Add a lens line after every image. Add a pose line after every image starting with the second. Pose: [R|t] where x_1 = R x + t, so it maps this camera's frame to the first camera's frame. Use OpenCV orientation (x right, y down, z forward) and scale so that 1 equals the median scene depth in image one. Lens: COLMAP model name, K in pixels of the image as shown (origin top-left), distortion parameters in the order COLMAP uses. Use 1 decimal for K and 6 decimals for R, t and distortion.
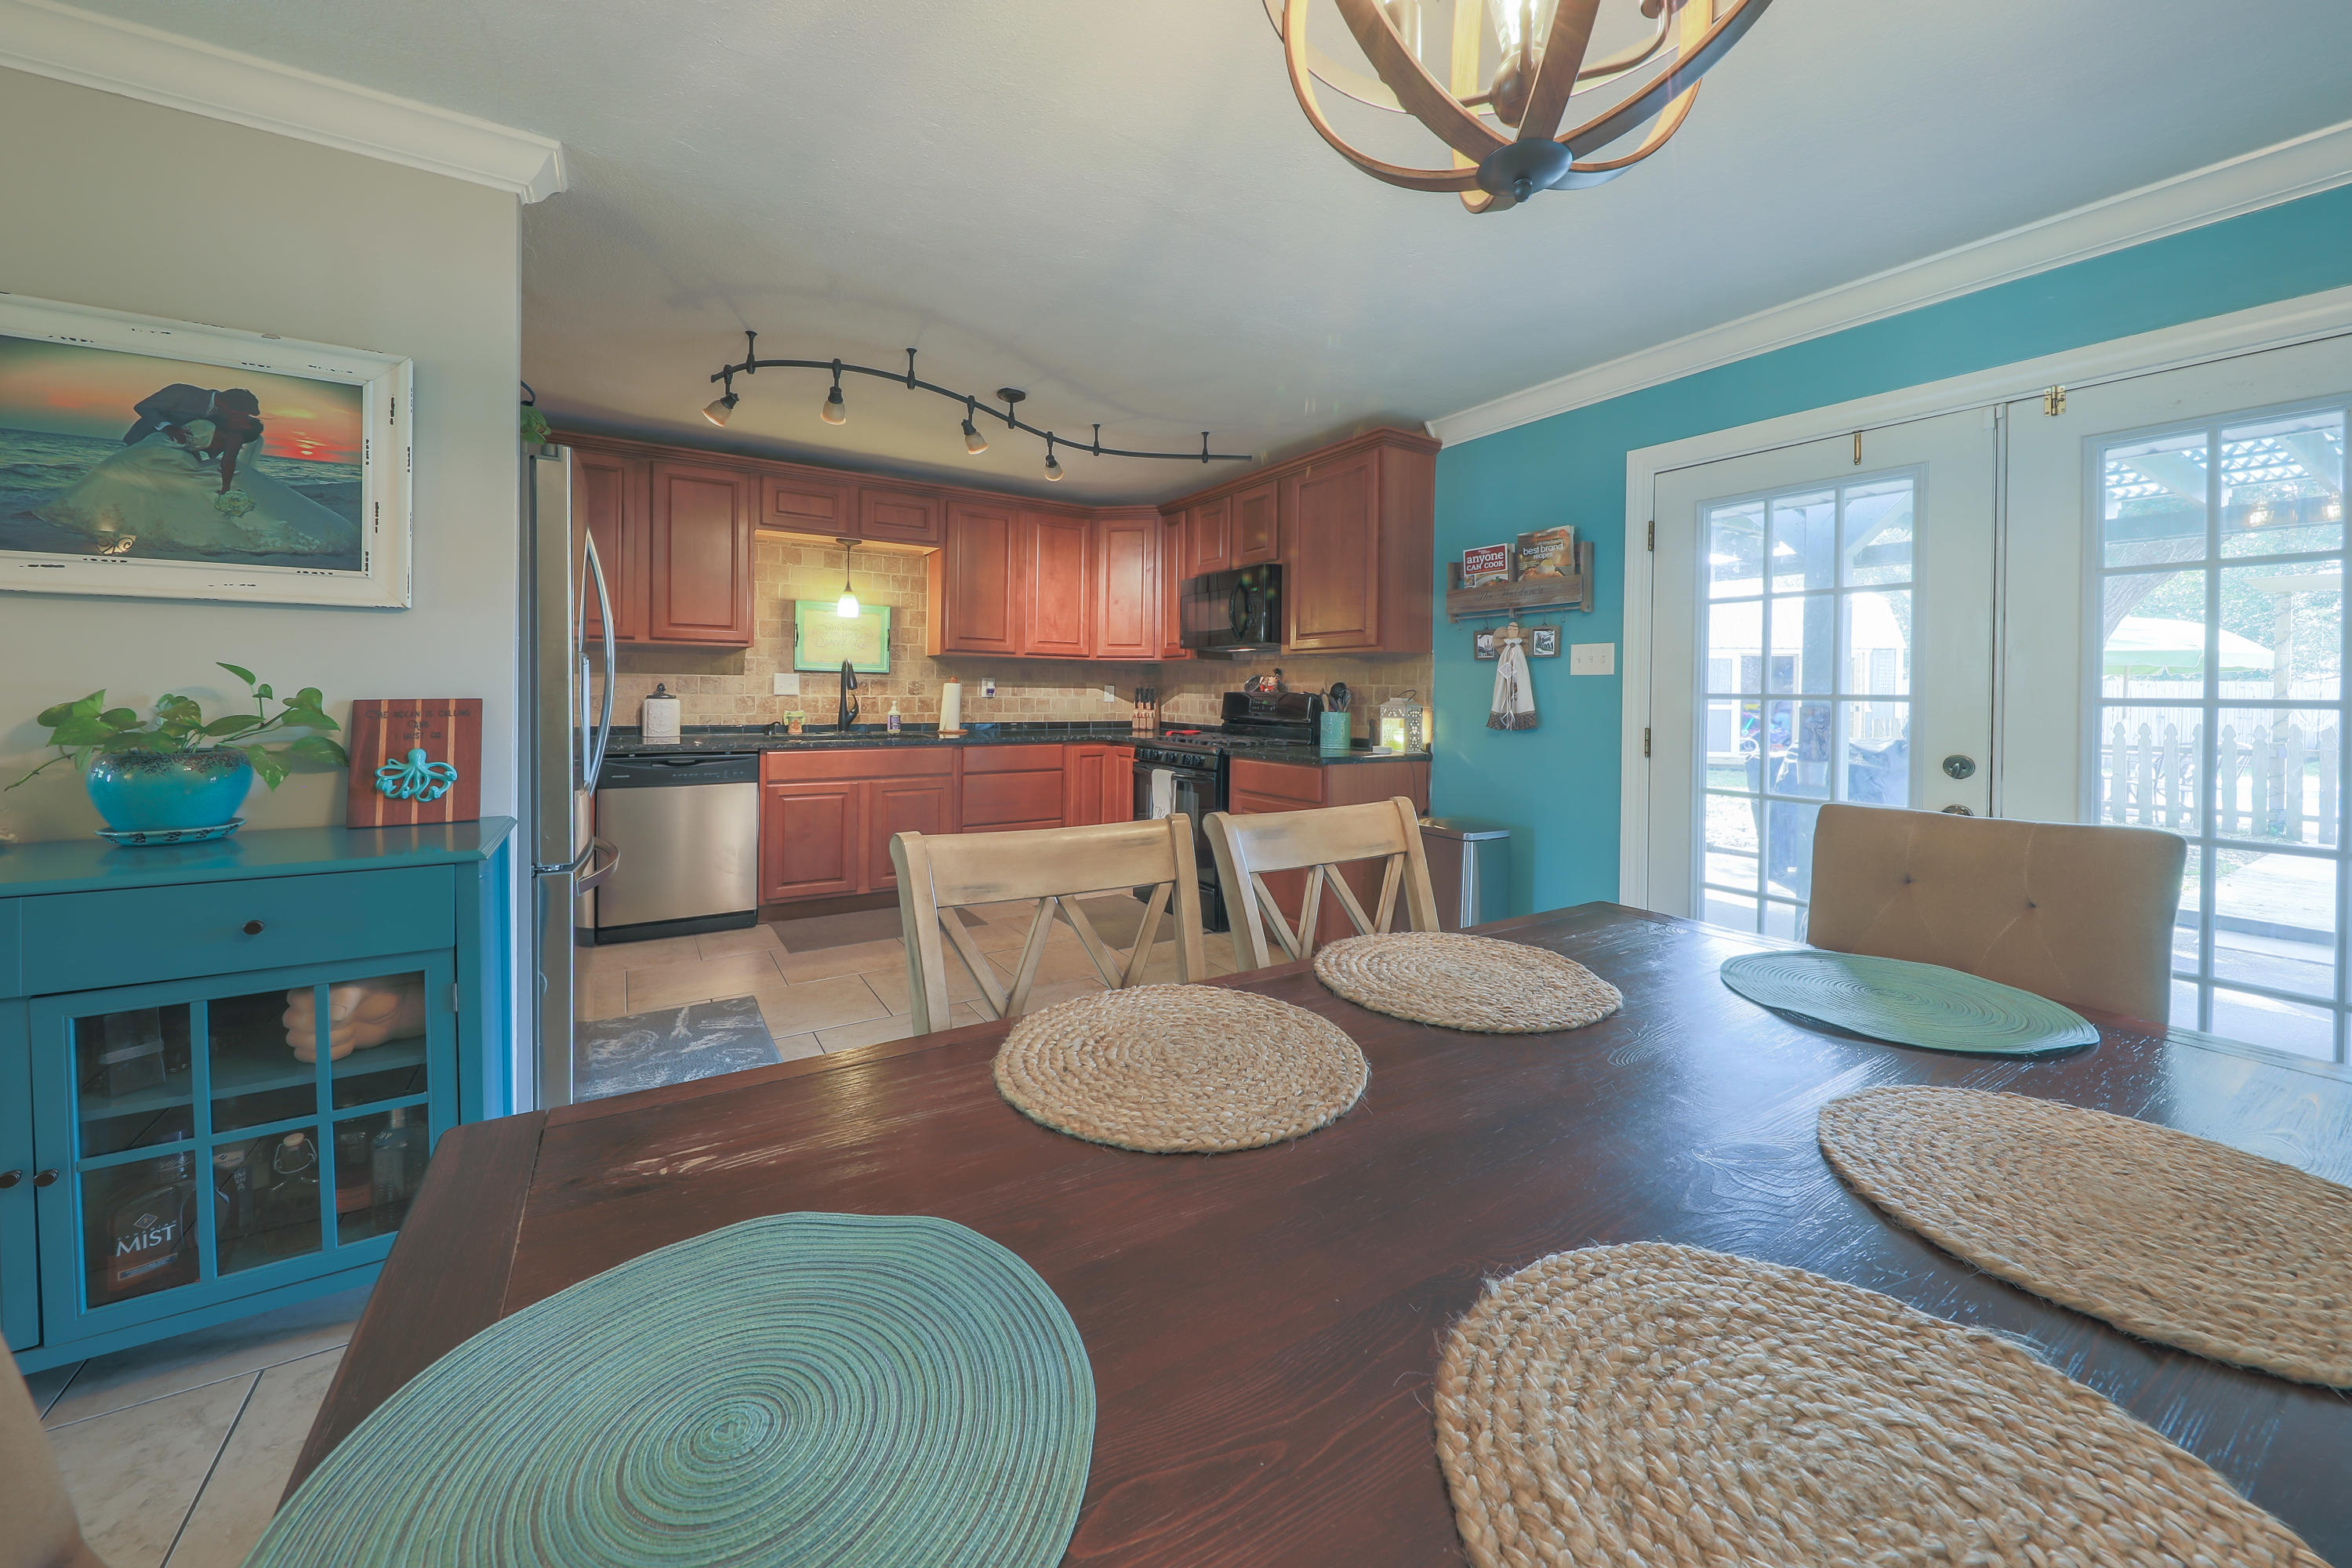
lens RADIAL K [[765.3, 0, 1261.5], [0, 765.3, 698.9], [0, 0, 1]] dist [-0.000139, -0.000036]
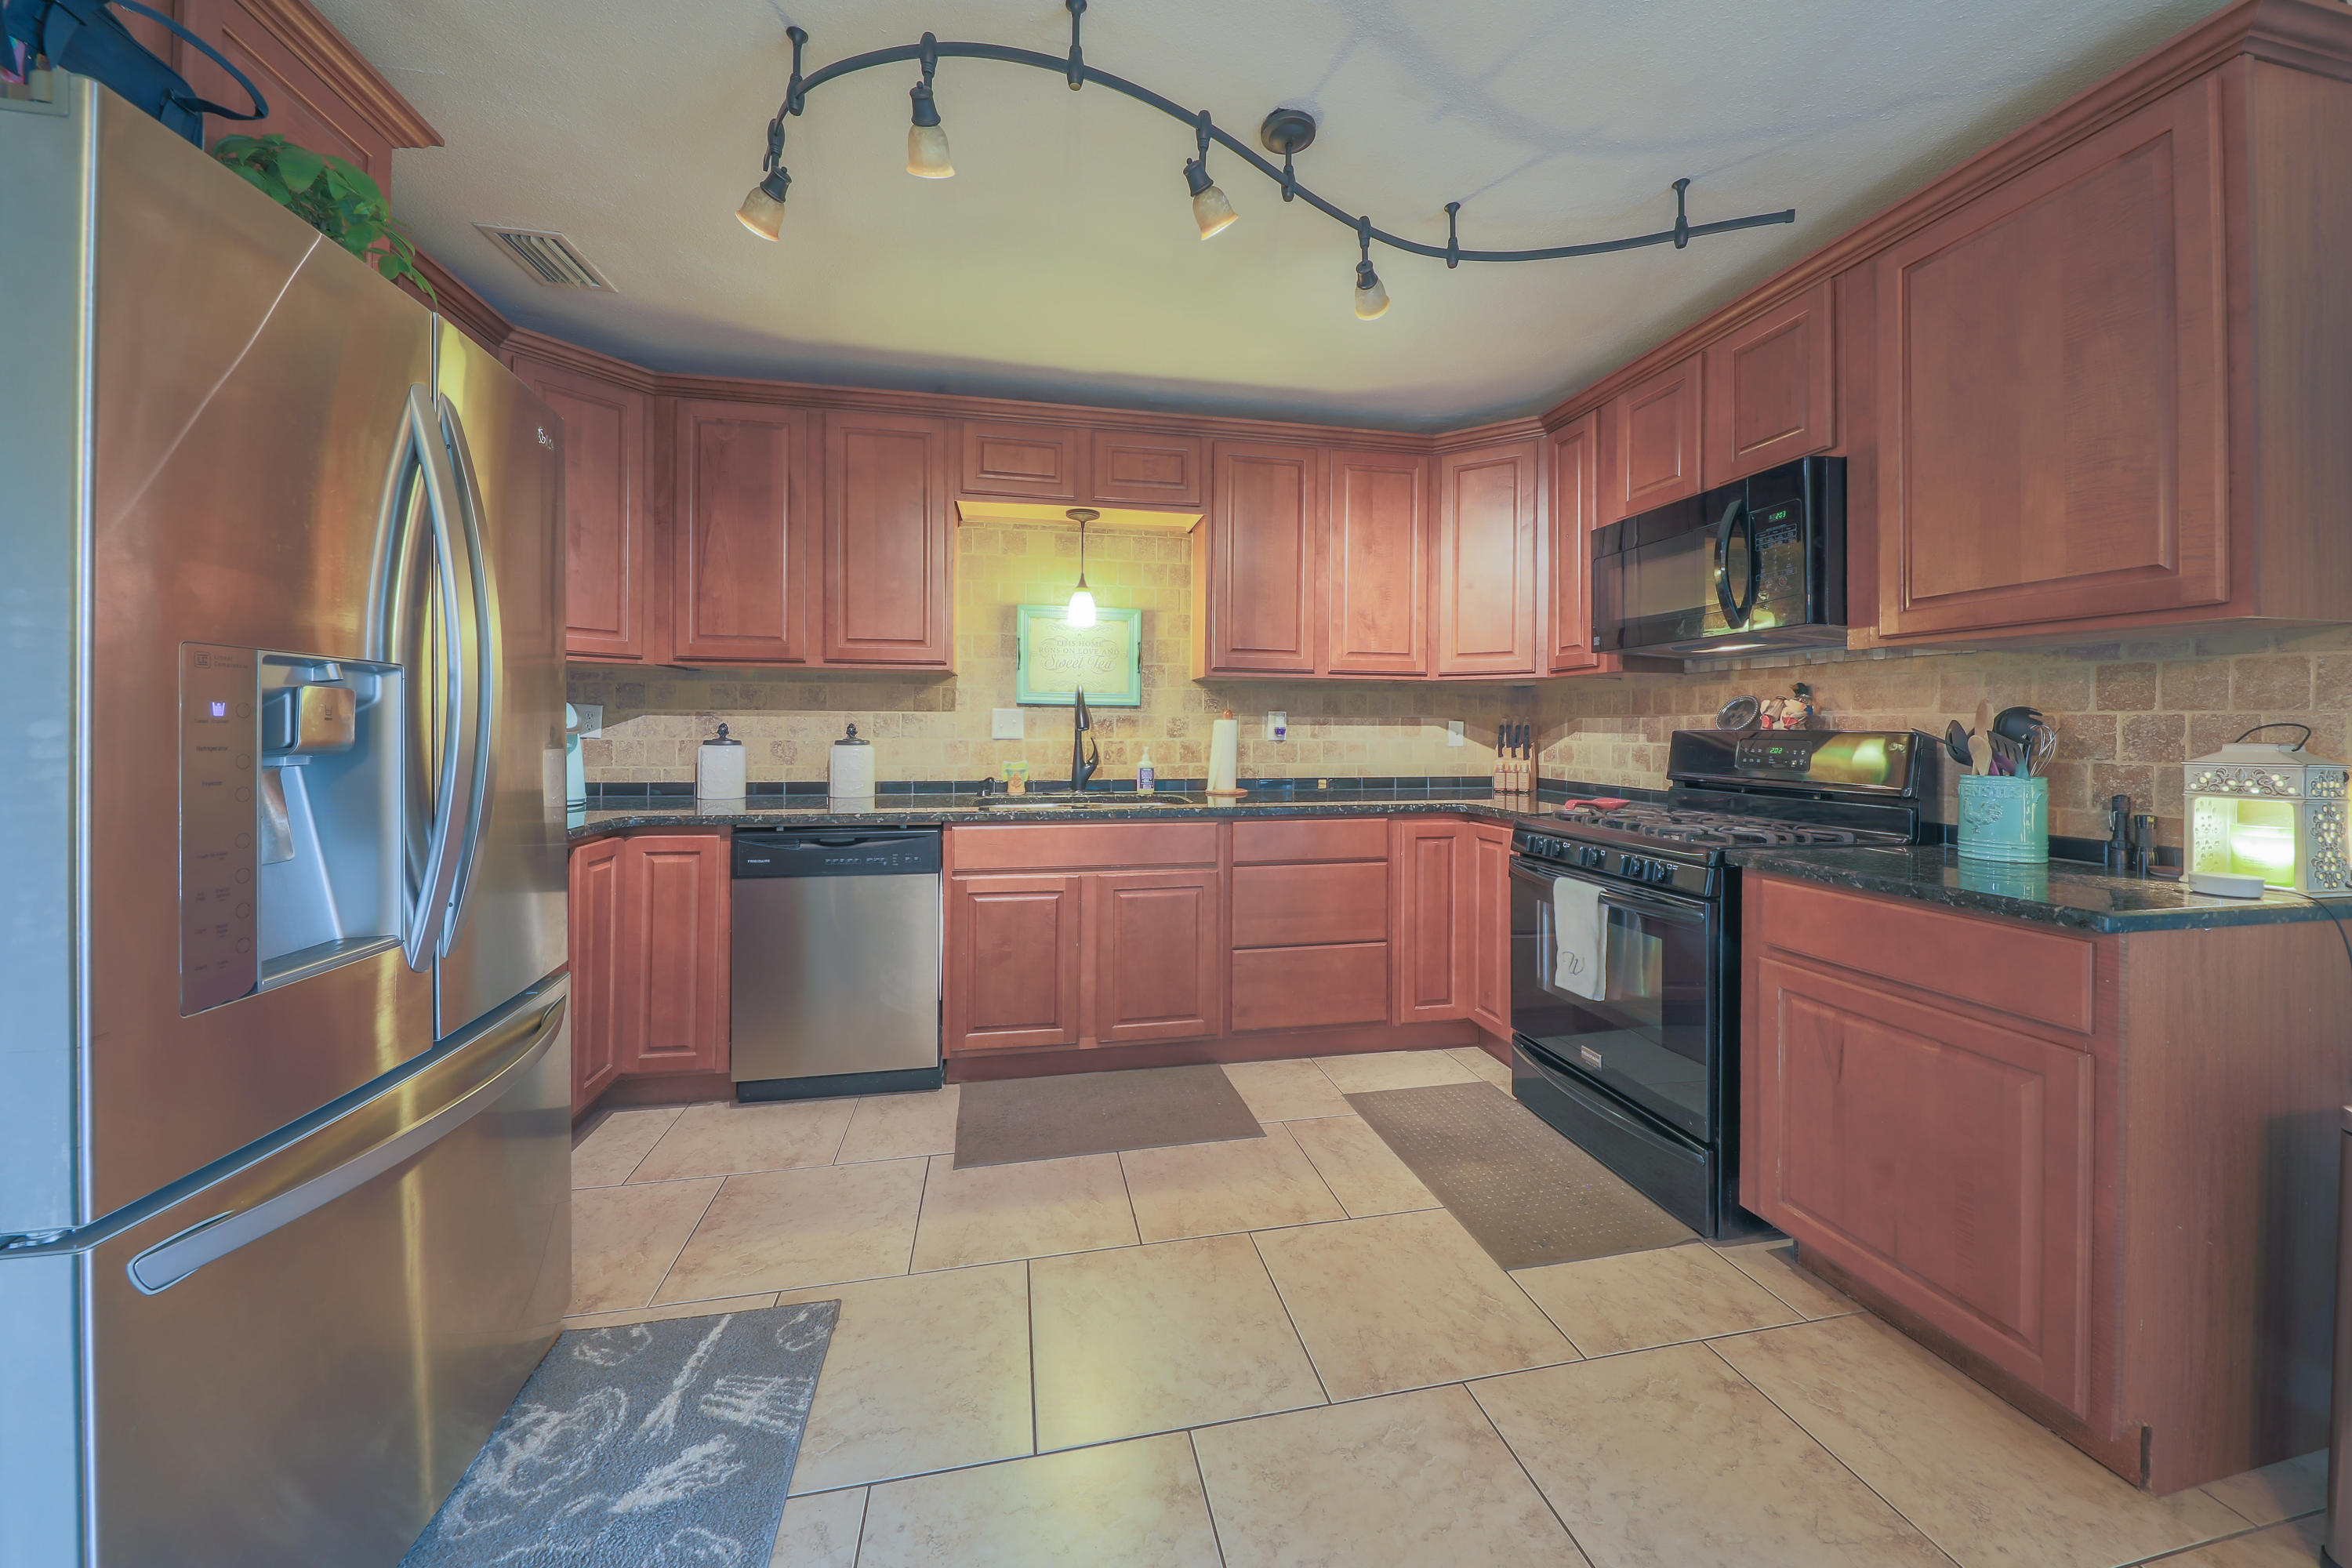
lens RADIAL K [[801.0, 0, 1313.8], [0, 801.0, 727.6], [0, 0, 1]] dist [-0.000445, -0.000058]
pose [[0.944655, -0.007847, -0.327971, -0.106712], [0.004382, 0.999927, -0.011304, -0.005649], [0.328036, 0.009241, 0.944620, 0.383426]]
